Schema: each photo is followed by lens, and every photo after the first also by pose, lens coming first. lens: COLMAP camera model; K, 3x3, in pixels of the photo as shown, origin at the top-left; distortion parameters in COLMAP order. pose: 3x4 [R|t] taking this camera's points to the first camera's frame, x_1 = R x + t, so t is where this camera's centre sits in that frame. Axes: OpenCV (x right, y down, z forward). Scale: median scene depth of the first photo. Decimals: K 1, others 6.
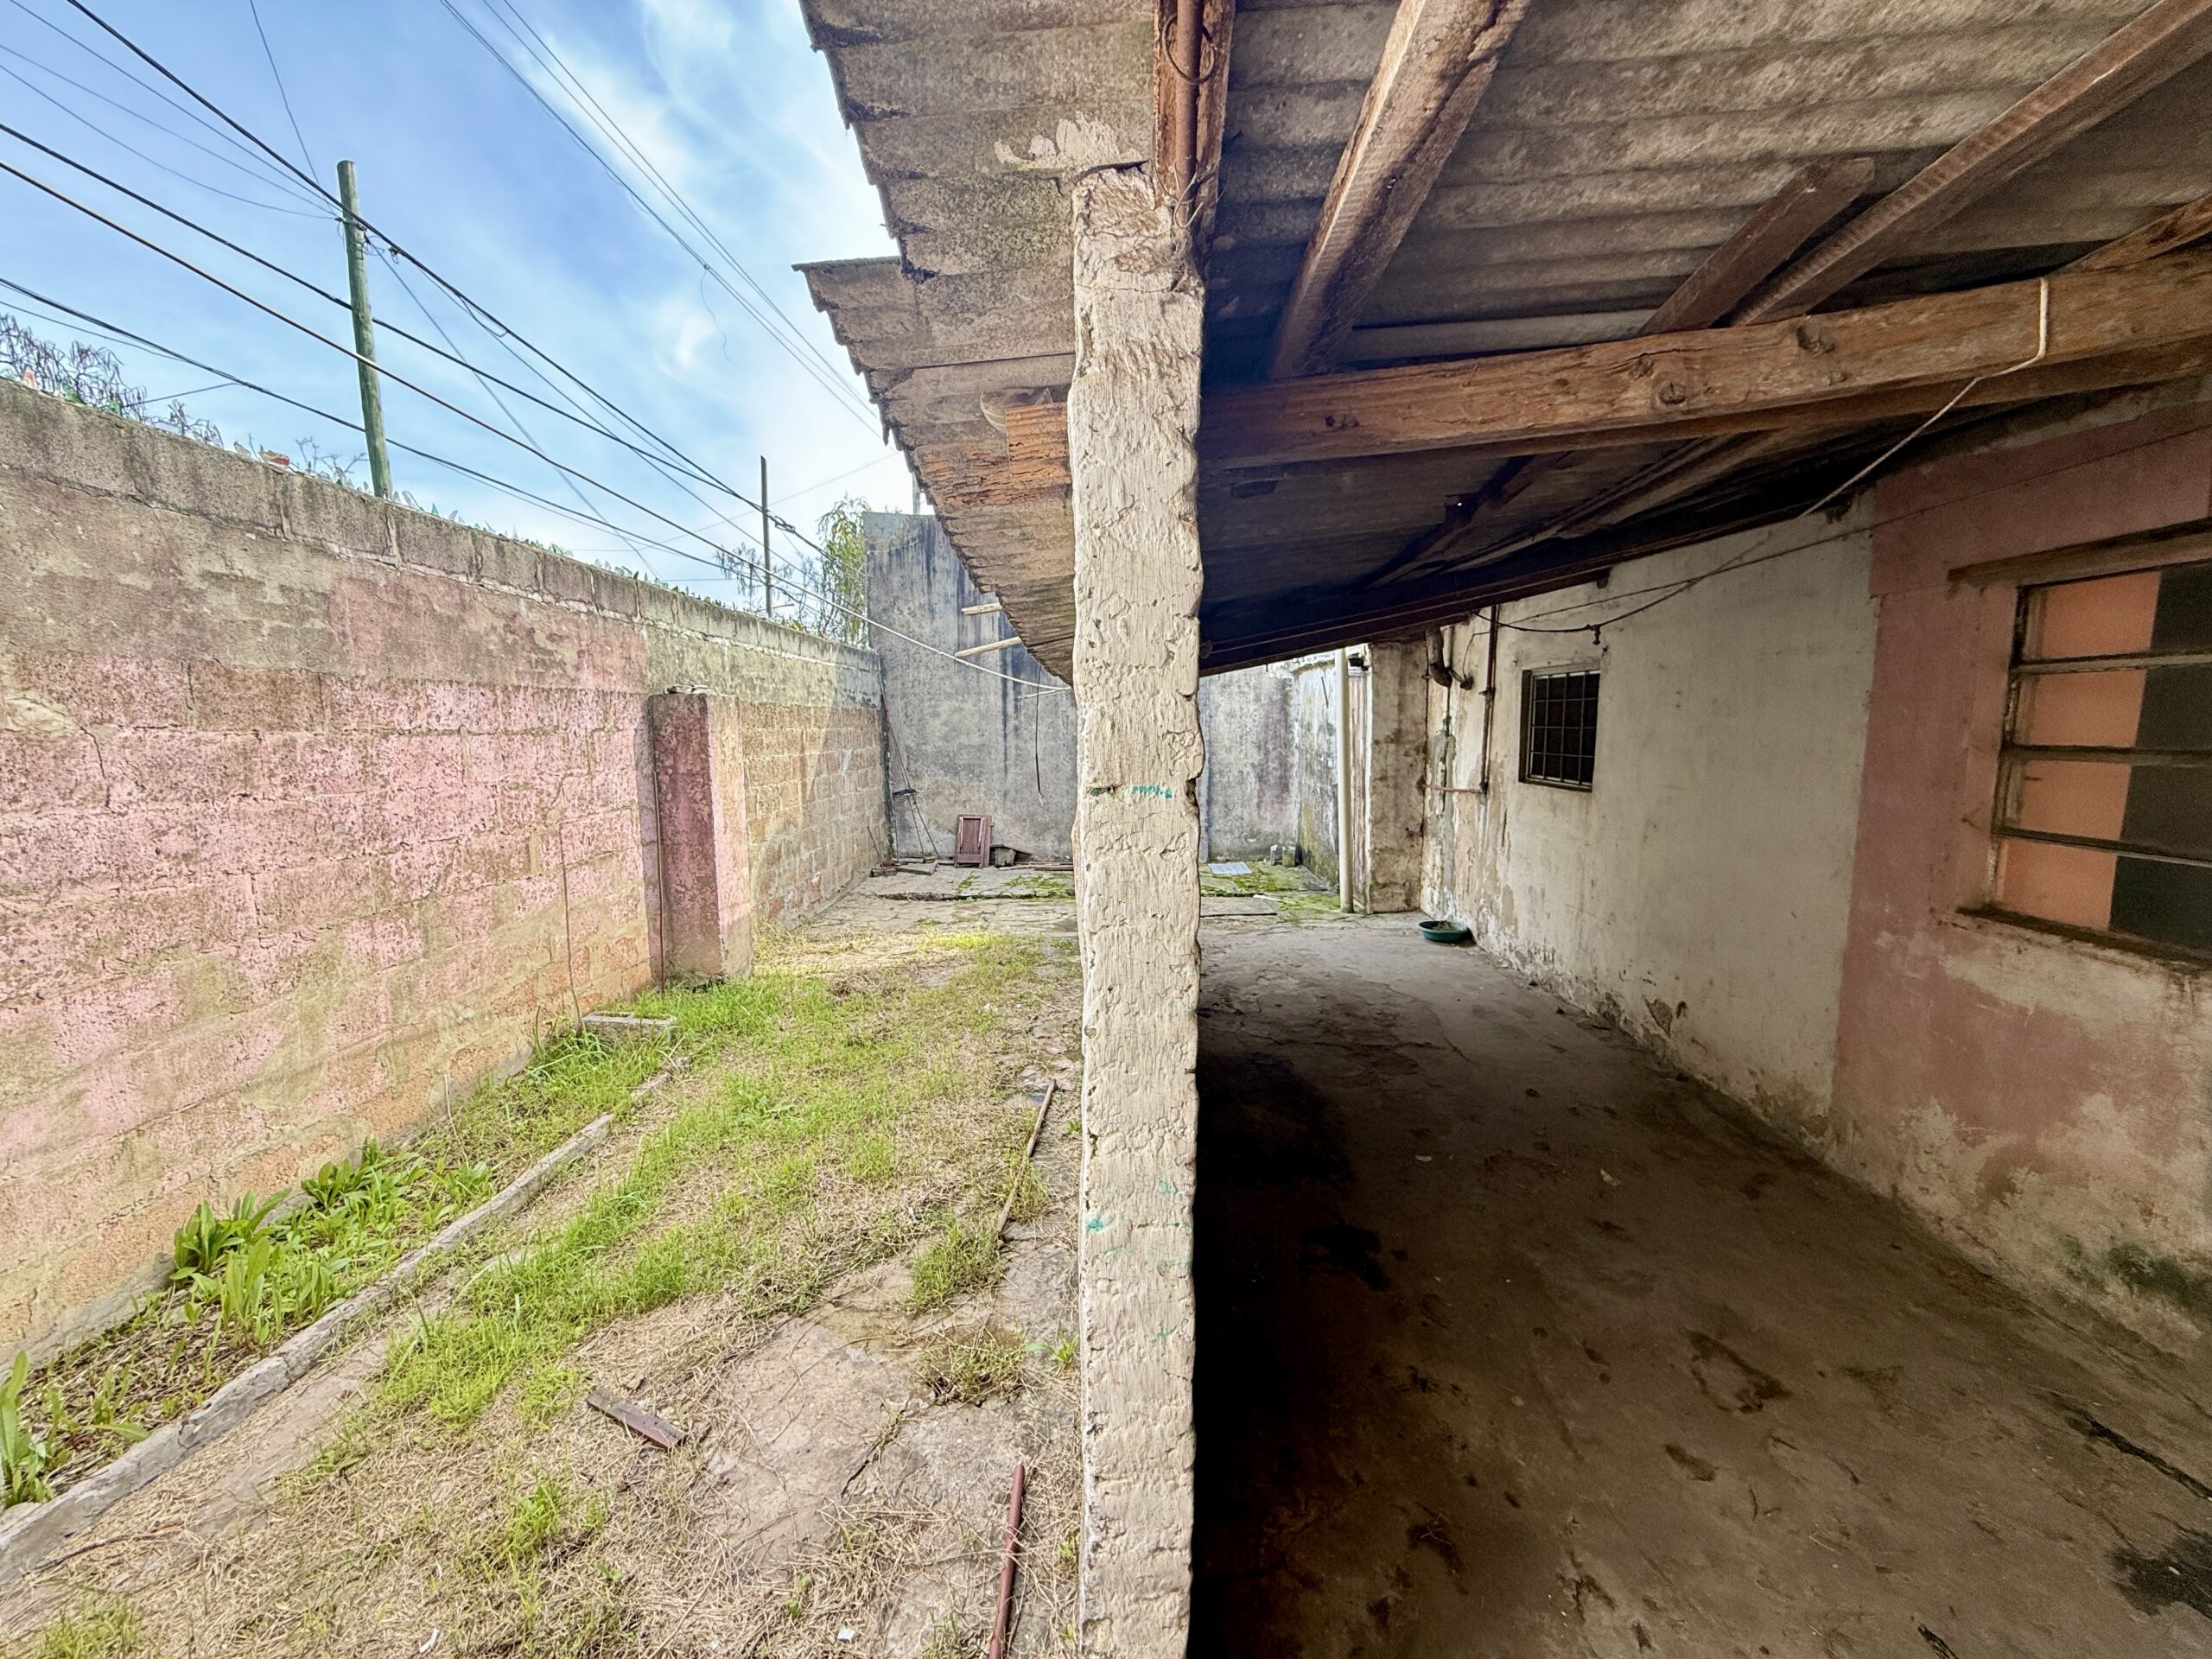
lens RADIAL K [[871.5, 0, 1106.0], [0, 871.5, 829.5], [0, 0, 1]] dist [-0.000301, -0.000037]
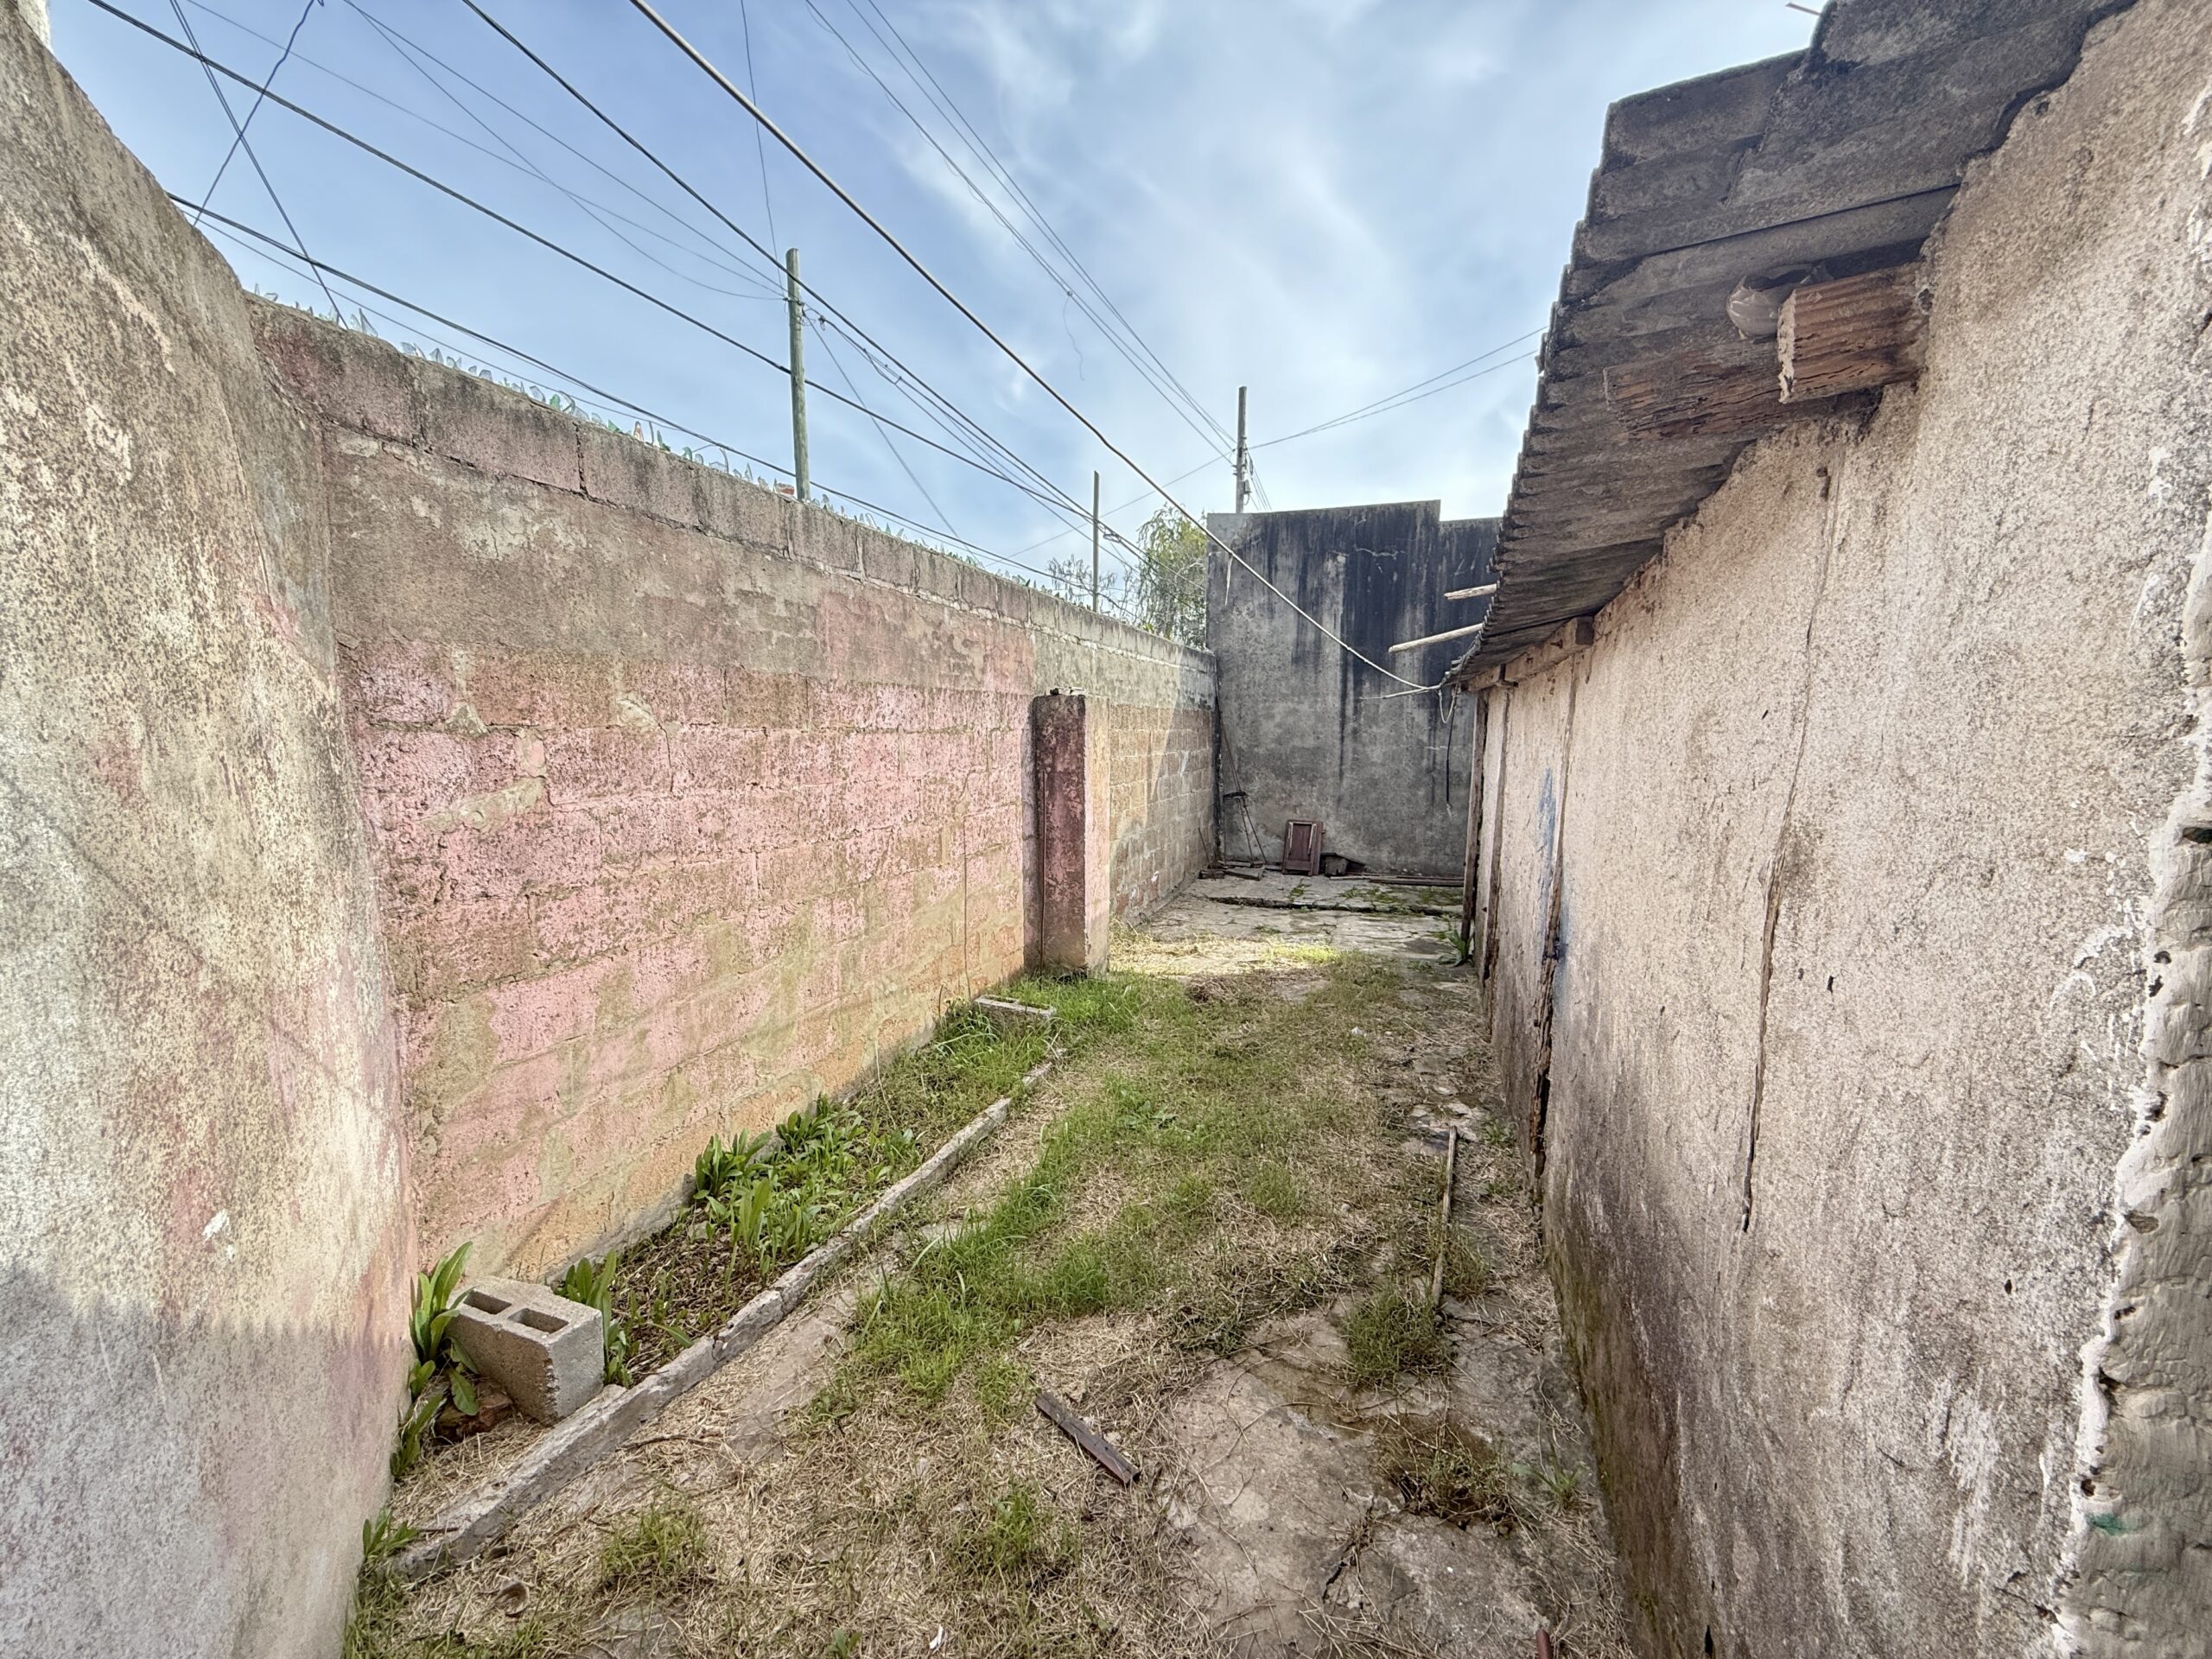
lens RADIAL K [[871.5, 0, 1106.0], [0, 871.5, 829.5], [0, 0, 1]] dist [-0.000301, -0.000037]
pose [[0.946731, 0.043780, -0.319037, -0.170021], [-0.044612, 0.998993, 0.004704, -0.005098], [0.318921, 0.009780, 0.947731, 0.056628]]
